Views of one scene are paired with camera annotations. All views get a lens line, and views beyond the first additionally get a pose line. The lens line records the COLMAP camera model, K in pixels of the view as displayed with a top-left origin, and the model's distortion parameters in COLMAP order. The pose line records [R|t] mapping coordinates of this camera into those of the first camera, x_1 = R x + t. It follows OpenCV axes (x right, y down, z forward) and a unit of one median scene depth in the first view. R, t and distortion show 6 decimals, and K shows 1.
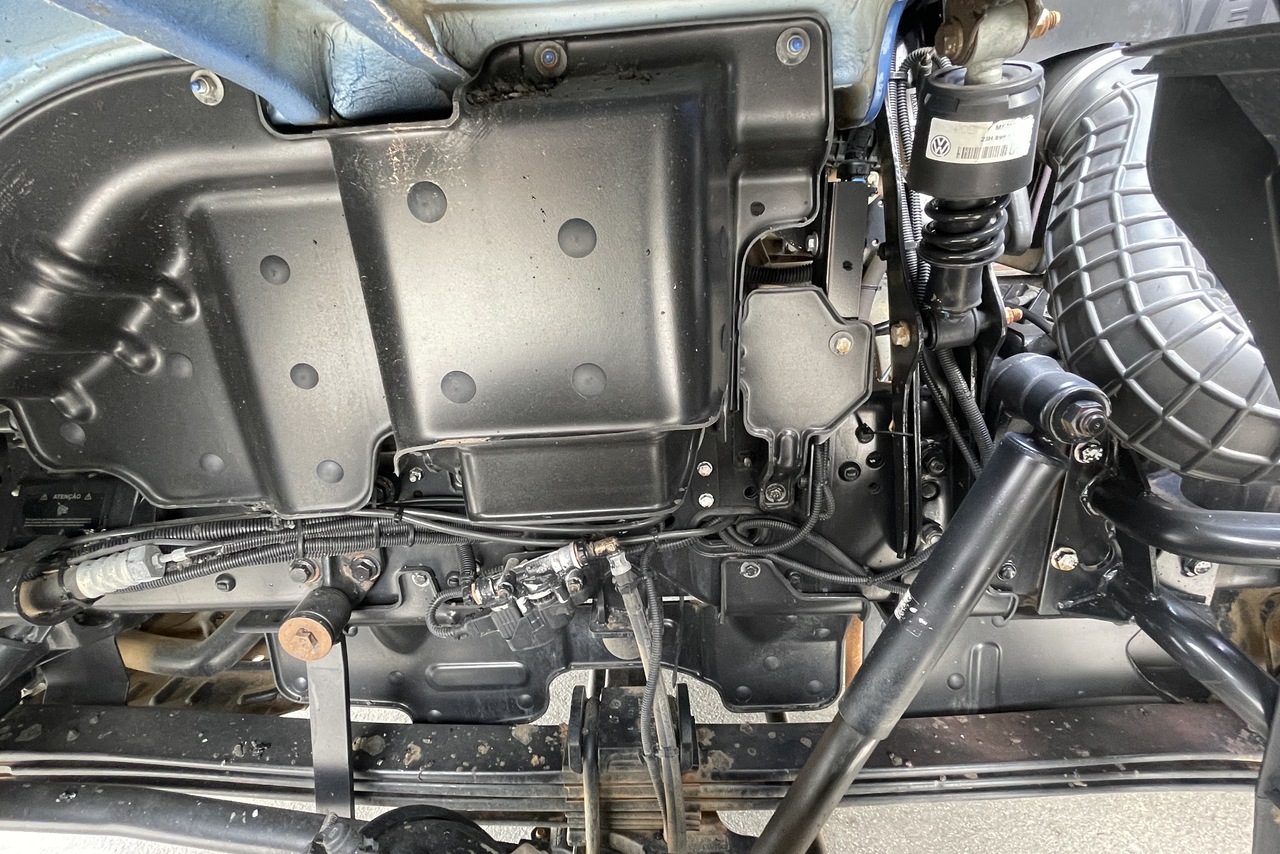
lens RADIAL K [[667.3, 0, 640.0], [0, 667.3, 427.0], [0, 0, 1]] dist [-0.000157, -0.000030]
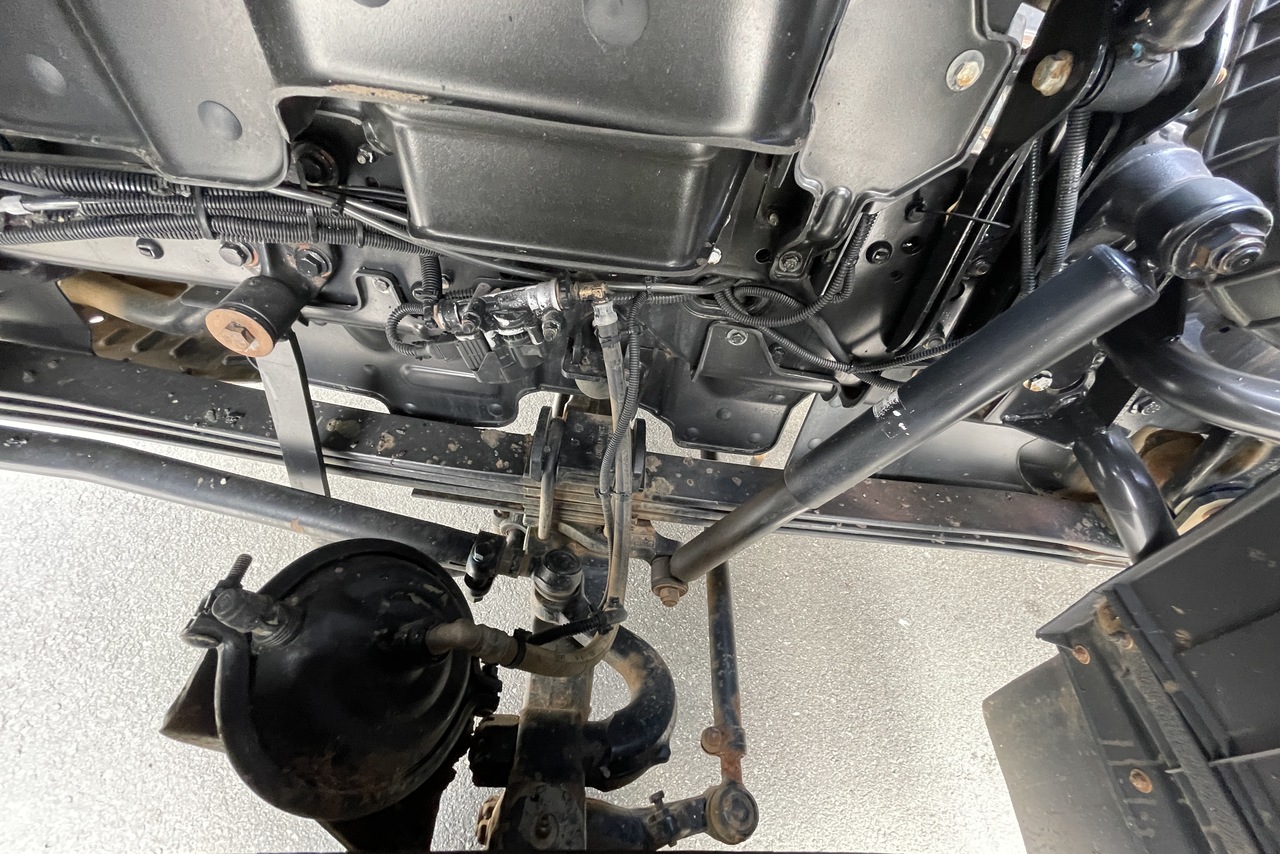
lens RADIAL K [[524.0, 0, 640.0], [0, 524.0, 427.0], [0, 0, 1]] dist [-0.001562, -0.000485]
pose [[0.982835, 0.154929, 0.100160, -0.027142], [-0.183463, 0.877895, 0.442313, 0.019433], [-0.019403, -0.453097, 0.891250, 0.272701]]
